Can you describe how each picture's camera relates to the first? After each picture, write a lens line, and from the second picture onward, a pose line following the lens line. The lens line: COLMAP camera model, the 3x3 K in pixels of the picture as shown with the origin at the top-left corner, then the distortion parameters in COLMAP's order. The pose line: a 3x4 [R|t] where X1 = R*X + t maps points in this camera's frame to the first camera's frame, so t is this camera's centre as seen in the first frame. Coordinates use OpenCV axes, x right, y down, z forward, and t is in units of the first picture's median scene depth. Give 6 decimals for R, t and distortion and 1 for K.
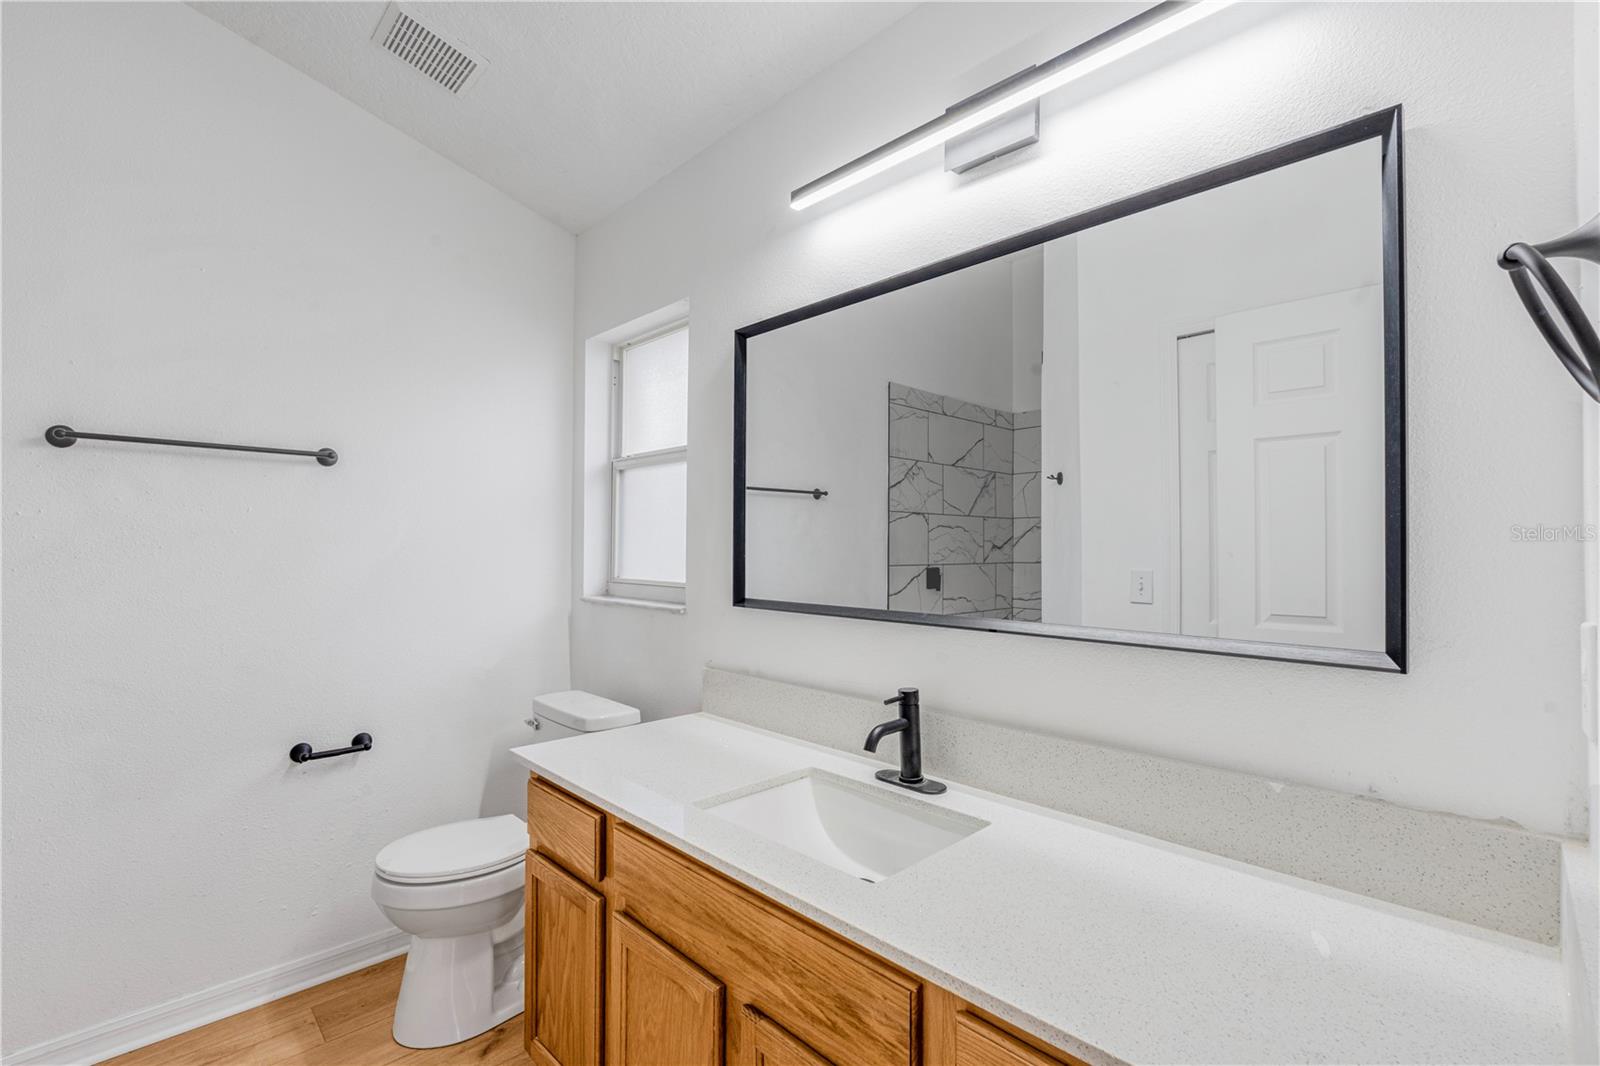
lens RADIAL K [[712.3, 0, 796.7], [0, 712.3, 532.0], [0, 0, 1]] dist [-0.002170, 0.000092]
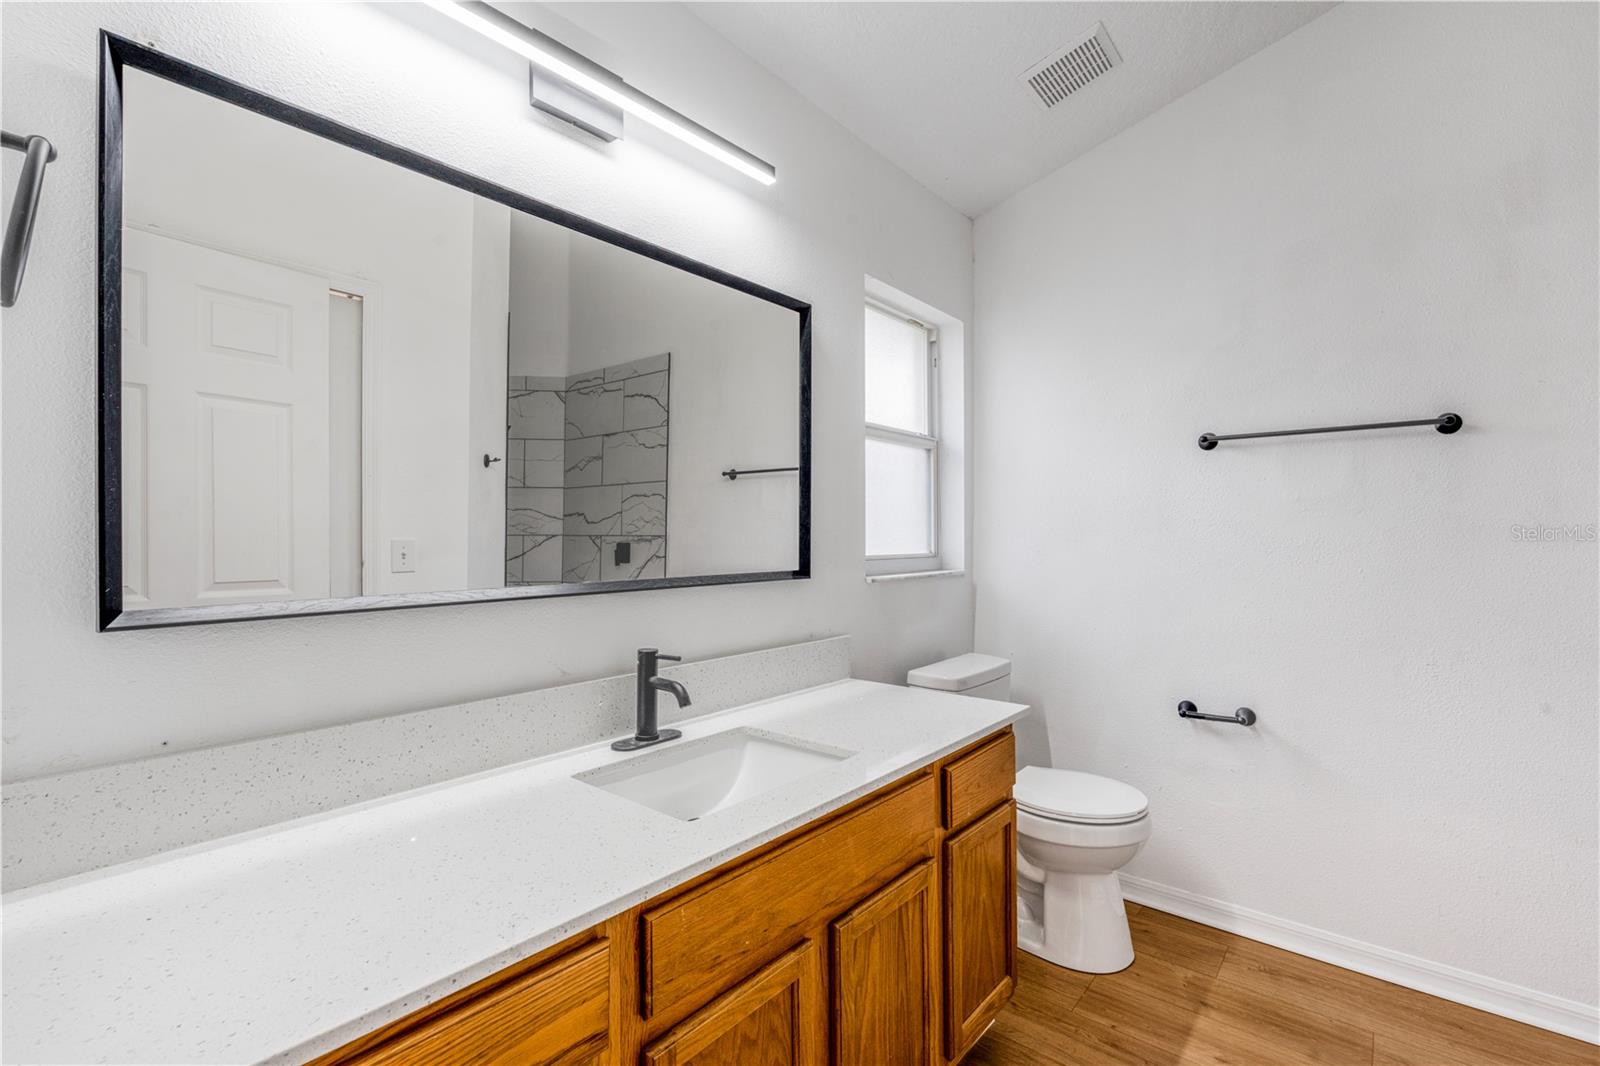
lens RADIAL K [[712.3, 0, 797.1], [0, 712.3, 534.2], [0, 0, 1]] dist [-0.002170, 0.000092]
pose [[-0.098136, -0.040481, 0.994349, -0.887641], [-0.064049, 0.997358, 0.034282, -0.008063], [-0.993110, -0.060322, -0.100470, 0.877107]]
